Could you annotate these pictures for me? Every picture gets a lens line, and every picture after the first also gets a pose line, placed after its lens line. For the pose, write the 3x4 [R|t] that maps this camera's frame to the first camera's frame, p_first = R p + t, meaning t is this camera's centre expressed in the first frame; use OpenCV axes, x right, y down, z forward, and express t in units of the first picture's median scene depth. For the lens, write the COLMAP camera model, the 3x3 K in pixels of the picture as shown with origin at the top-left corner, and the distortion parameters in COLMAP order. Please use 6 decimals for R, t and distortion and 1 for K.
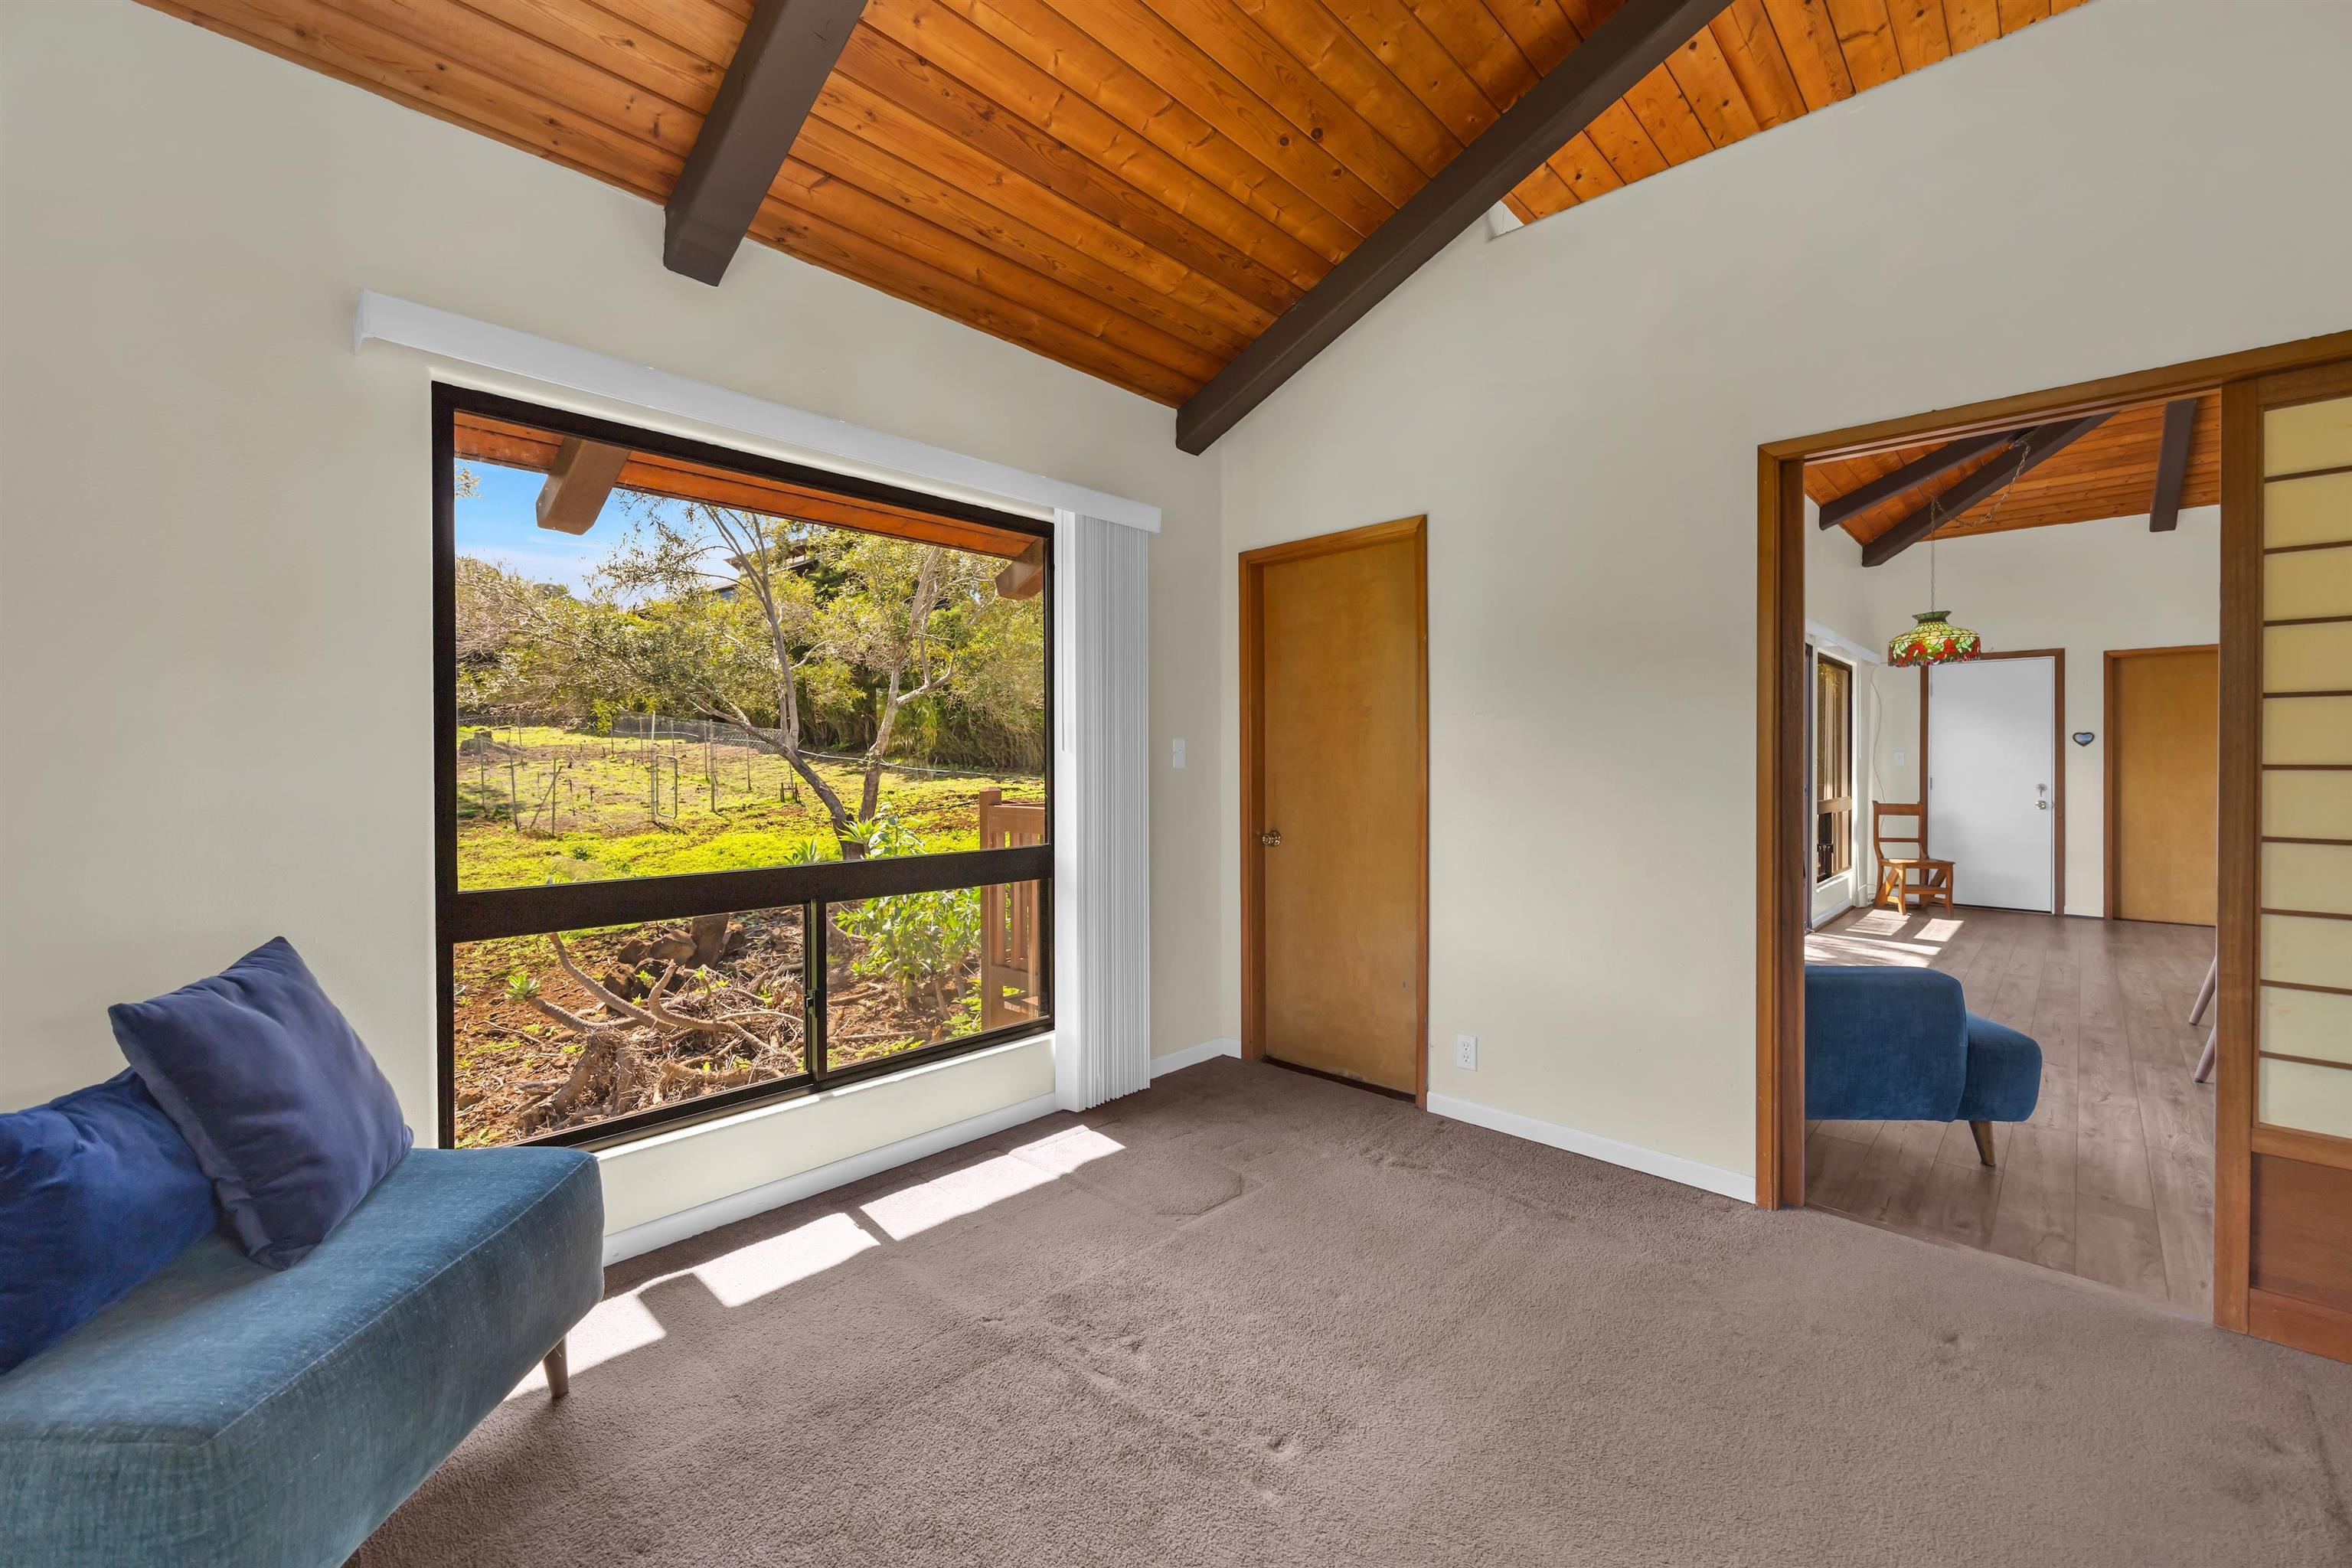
lens RADIAL K [[952.8, 0, 1160.4], [0, 952.8, 774.3], [0, 0, 1]] dist [-0.003890, -0.000237]
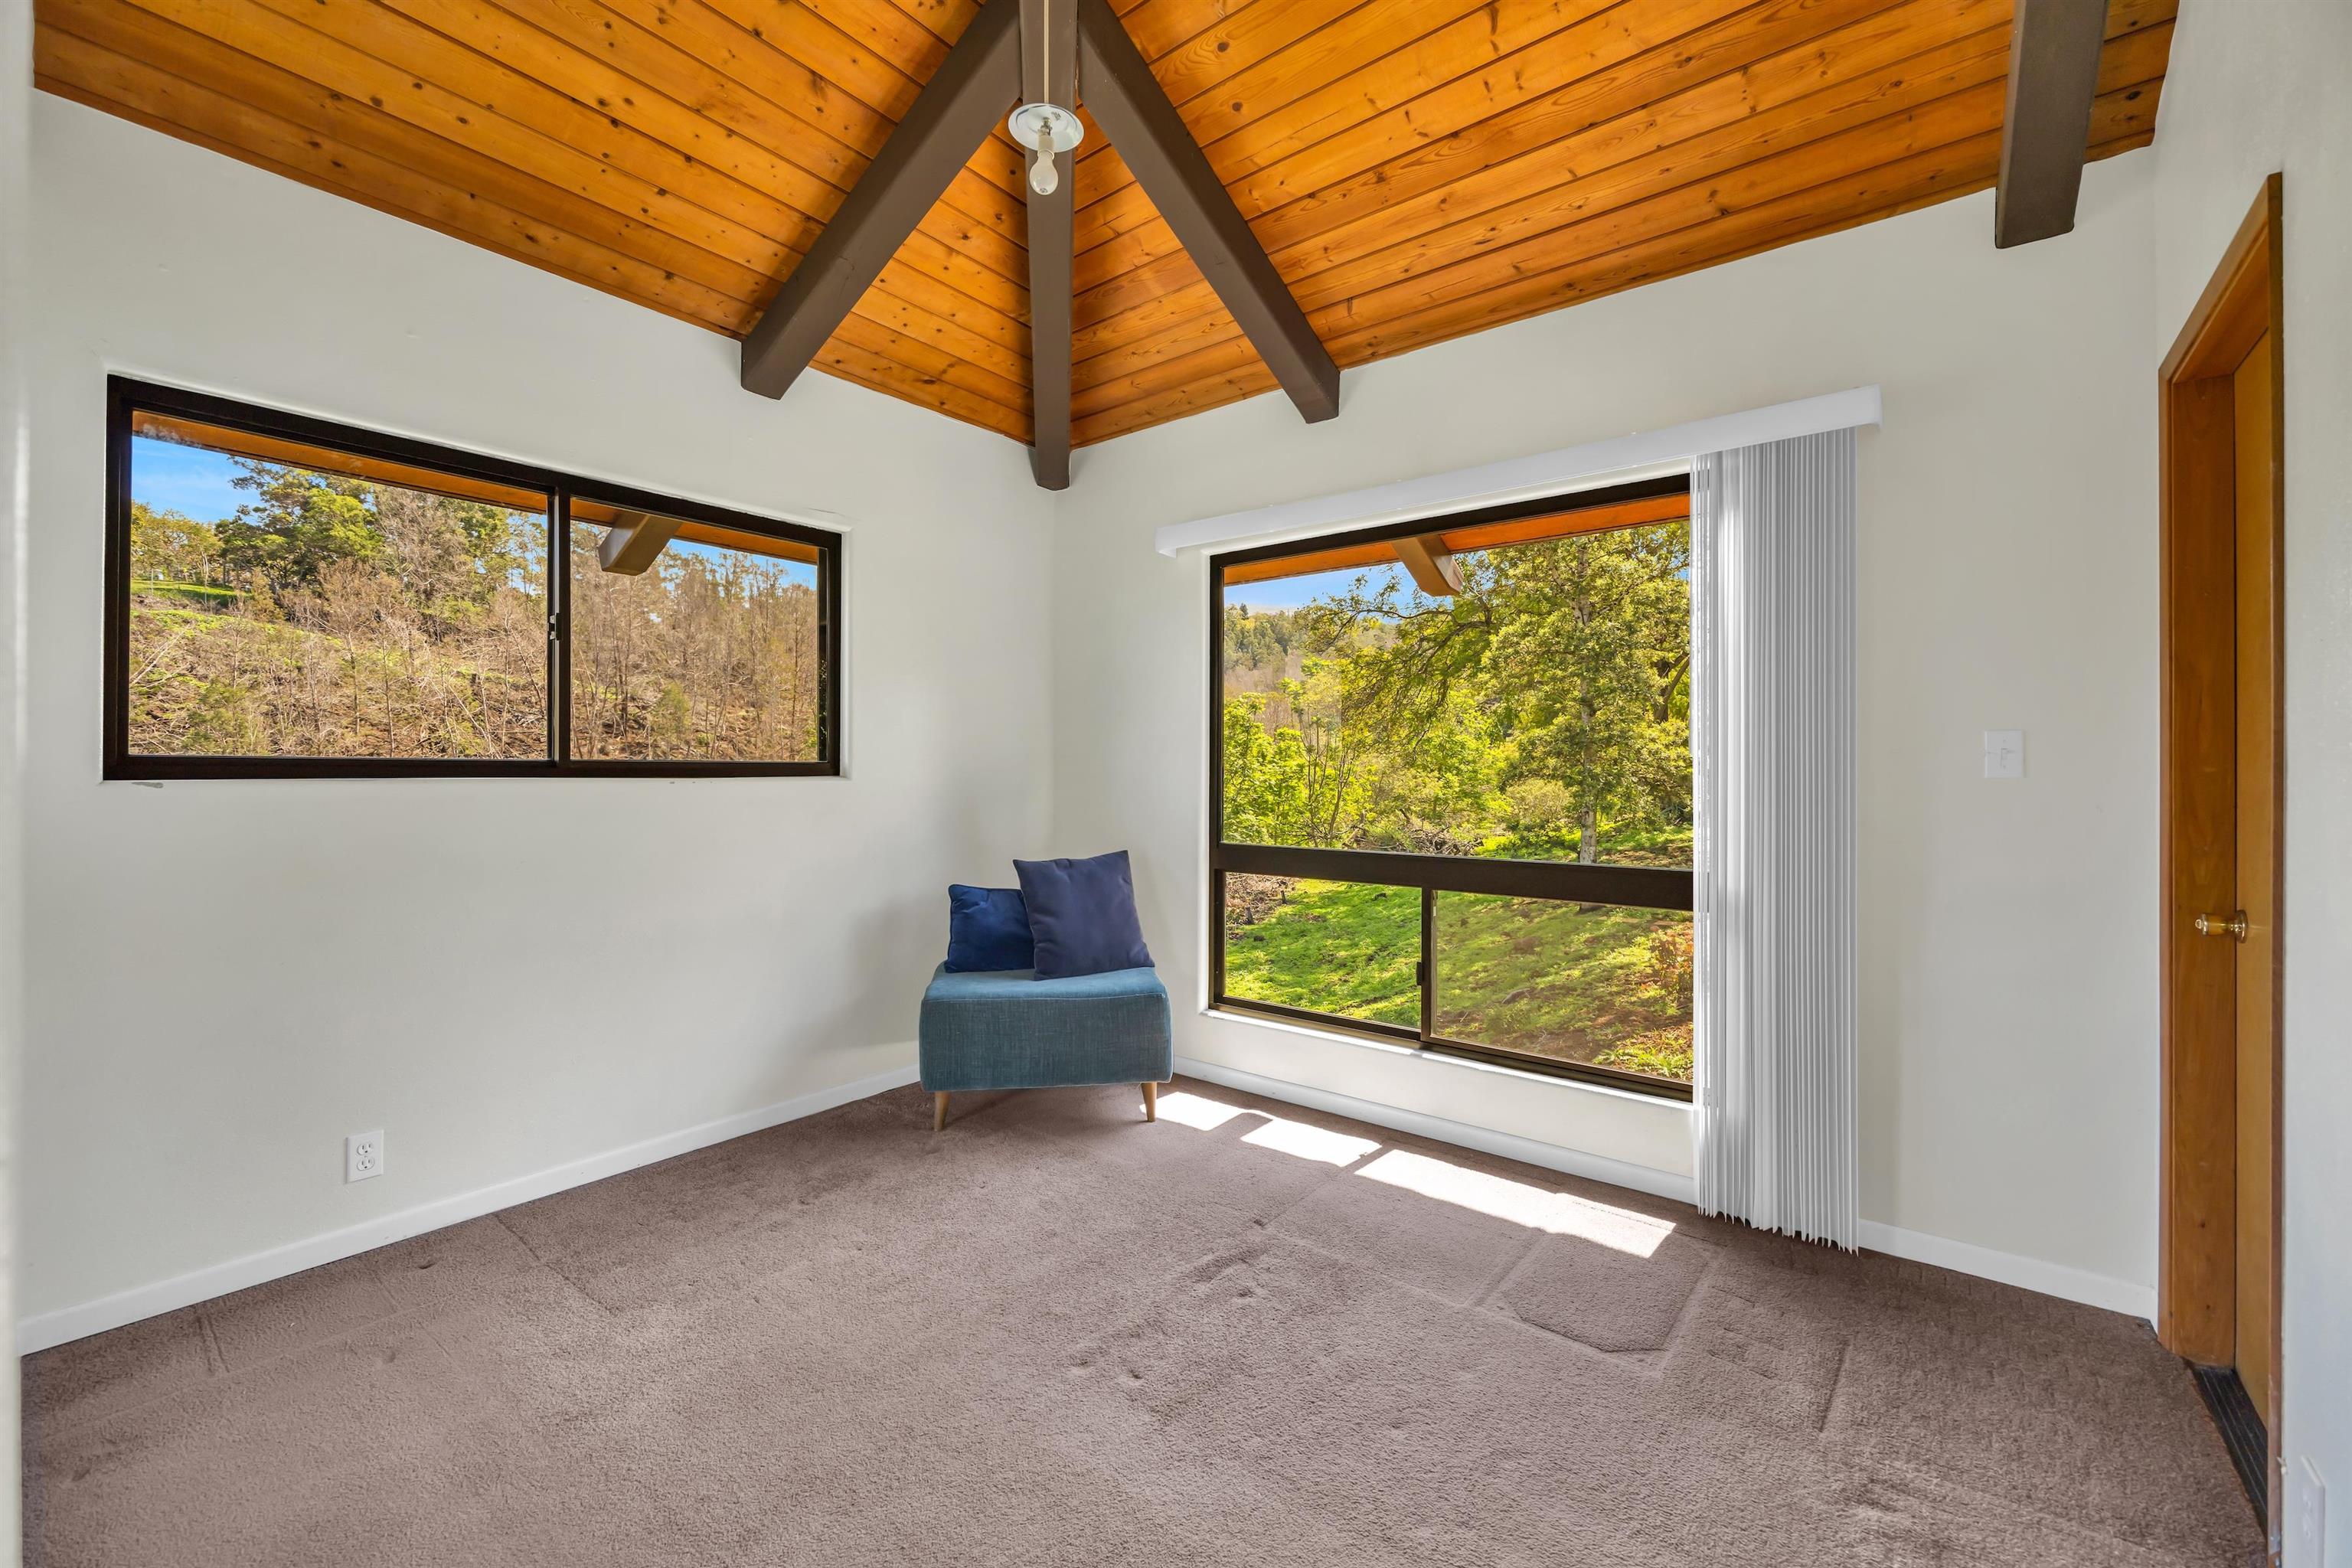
lens RADIAL K [[952.8, 0, 1168.3], [0, 952.8, 771.1], [0, 0, 1]] dist [-0.003890, -0.000237]
pose [[0.093544, 0.004730, -0.995604, 0.819403], [-0.011535, 0.999927, 0.003667, -0.010309], [0.995548, 0.011141, 0.093592, 0.610015]]
